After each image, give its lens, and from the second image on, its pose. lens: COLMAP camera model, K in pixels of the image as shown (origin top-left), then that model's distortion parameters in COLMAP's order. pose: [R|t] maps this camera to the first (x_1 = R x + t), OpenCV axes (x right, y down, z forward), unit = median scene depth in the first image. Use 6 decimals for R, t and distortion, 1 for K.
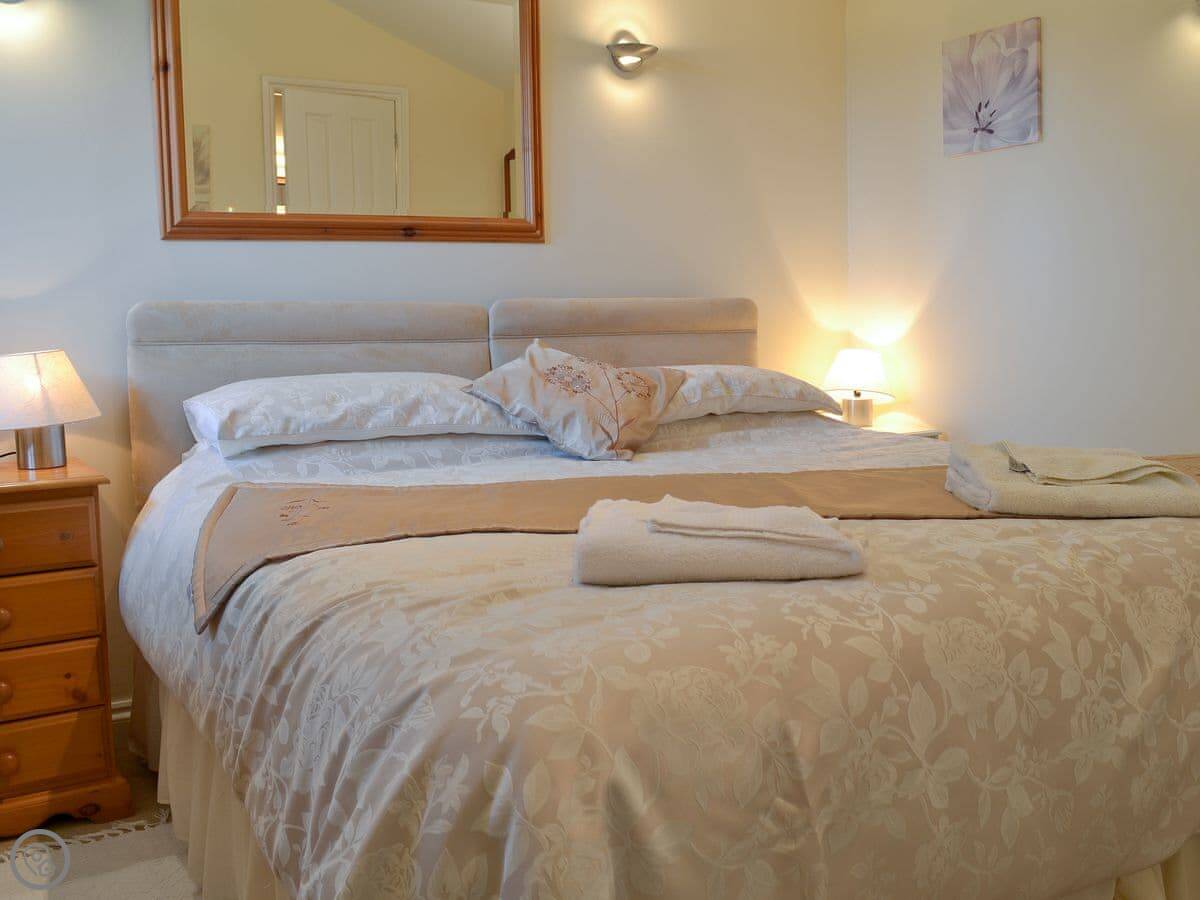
lens RADIAL K [[1036.2, 0, 573.4], [0, 1036.2, 451.8], [0, 0, 1]] dist [-0.075532, -0.006266]
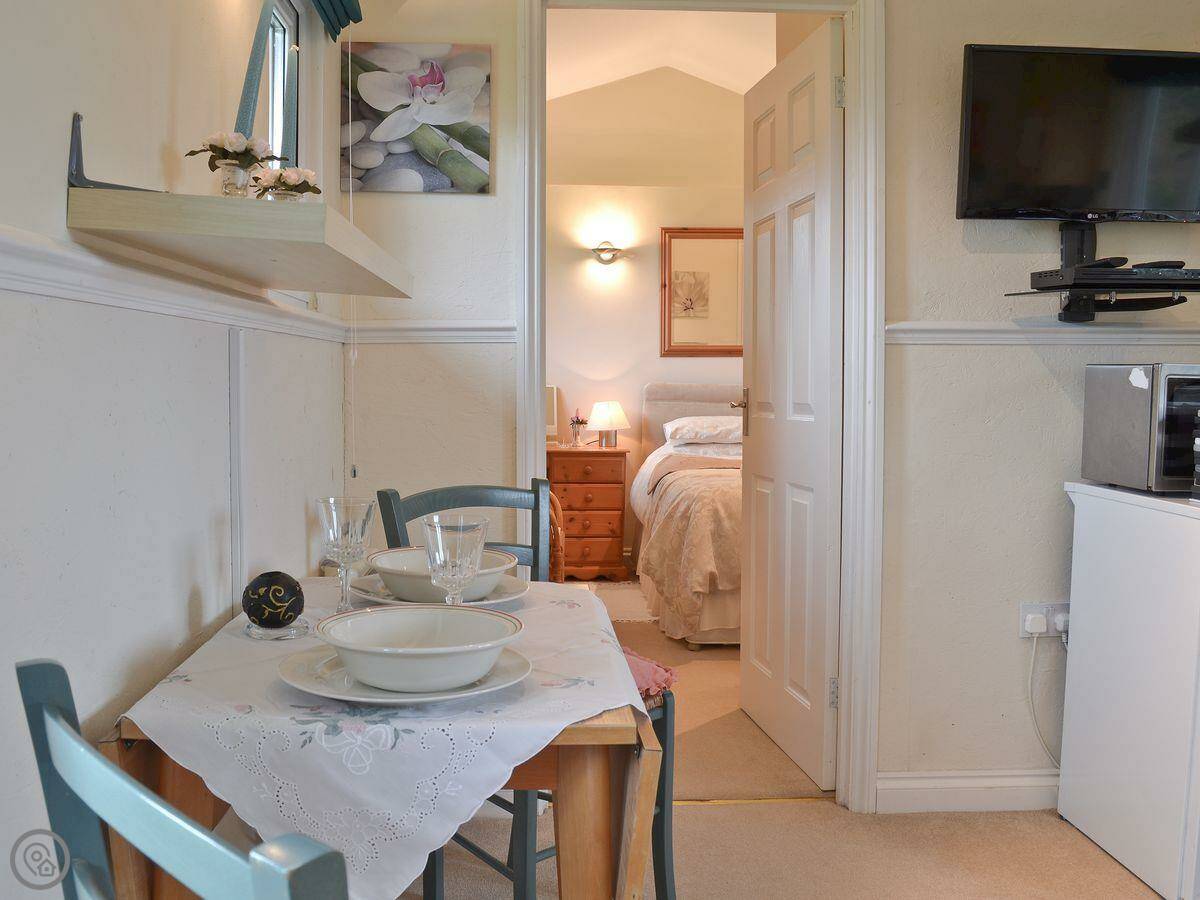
lens RADIAL K [[1120.1, 0, 600.0], [0, 1120.1, 450.0], [0, 0, 1]] dist [-0.047946, 0.006457]
pose [[0.878113, 0.053896, -0.475408, 0.842568], [-0.077600, 0.996522, -0.030360, 0.115532], [0.472119, 0.063551, 0.879241, -1.566753]]
